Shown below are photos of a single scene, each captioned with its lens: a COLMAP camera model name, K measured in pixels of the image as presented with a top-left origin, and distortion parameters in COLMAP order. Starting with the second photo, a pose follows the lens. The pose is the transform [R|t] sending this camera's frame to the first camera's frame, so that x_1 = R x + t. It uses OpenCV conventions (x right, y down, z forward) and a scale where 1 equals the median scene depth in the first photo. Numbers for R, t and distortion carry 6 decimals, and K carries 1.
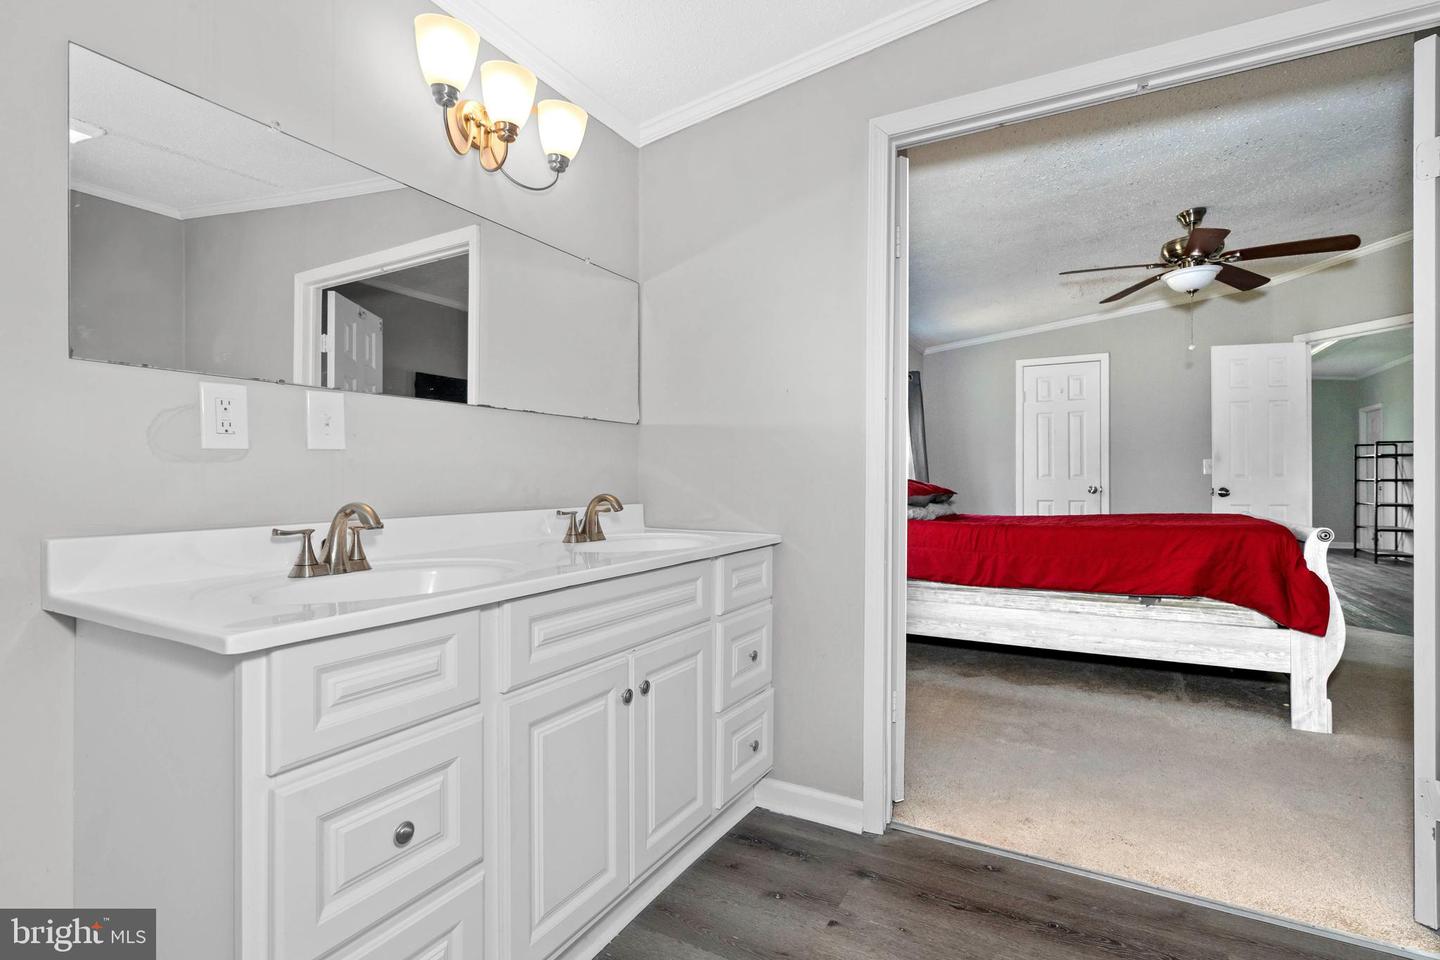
lens RADIAL K [[657.9, 0, 723.7], [0, 657.9, 477.7], [0, 0, 1]] dist [-0.014084, 0.005163]
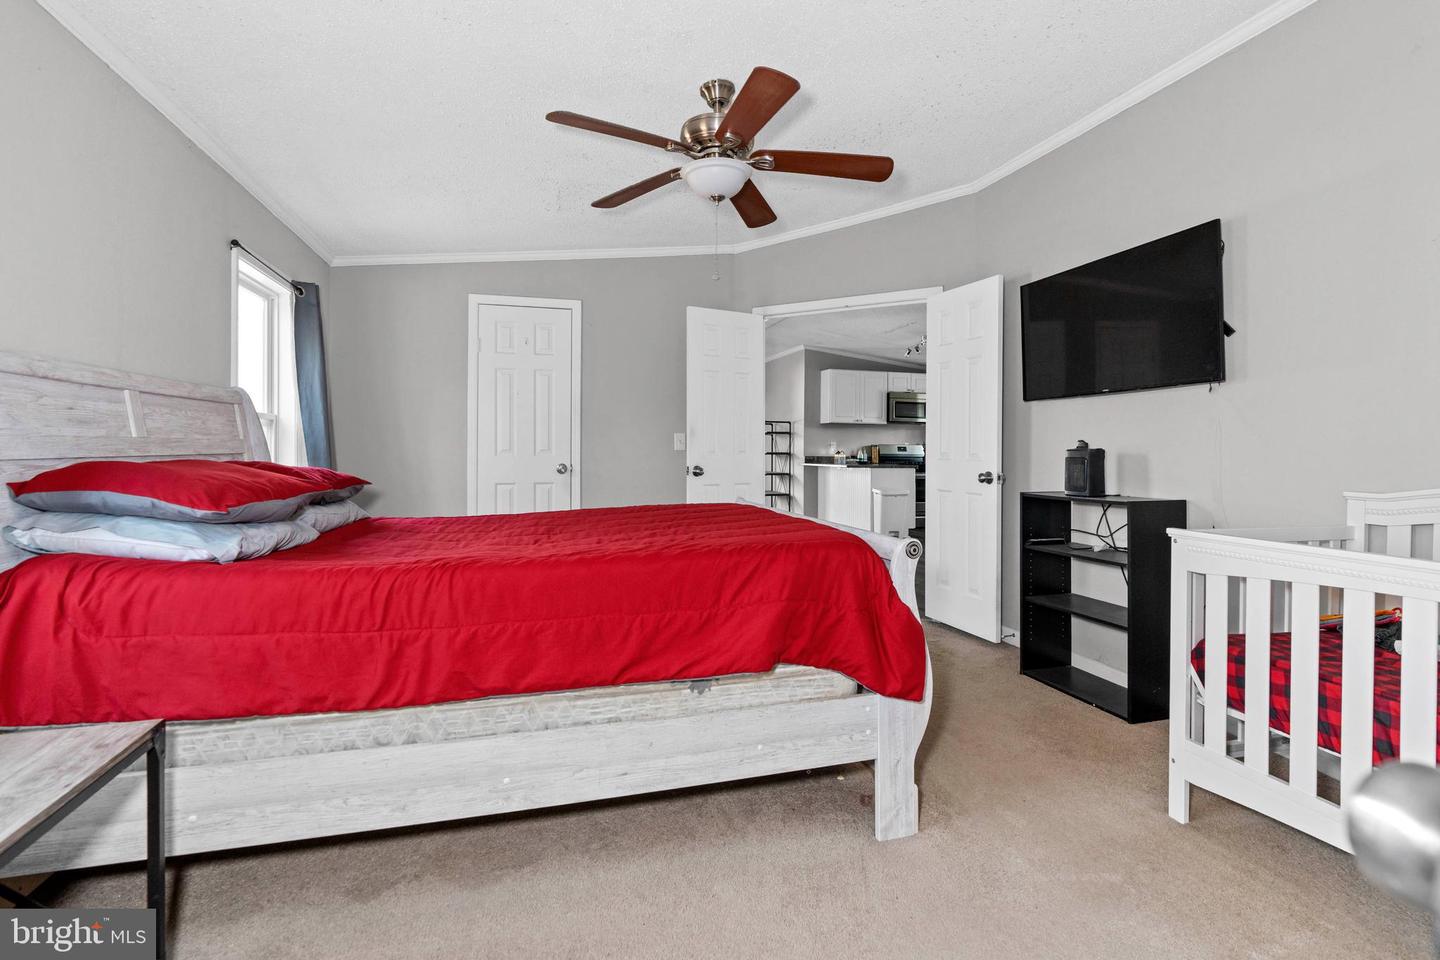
lens RADIAL K [[657.9, 0, 727.7], [0, 657.9, 447.6], [0, 0, 1]] dist [-0.014084, 0.005163]
pose [[0.697157, 0.004725, 0.716903, 0.229768], [-0.006135, 0.999981, -0.000624, -0.014247], [-0.716892, -0.003964, 0.697173, 0.528062]]
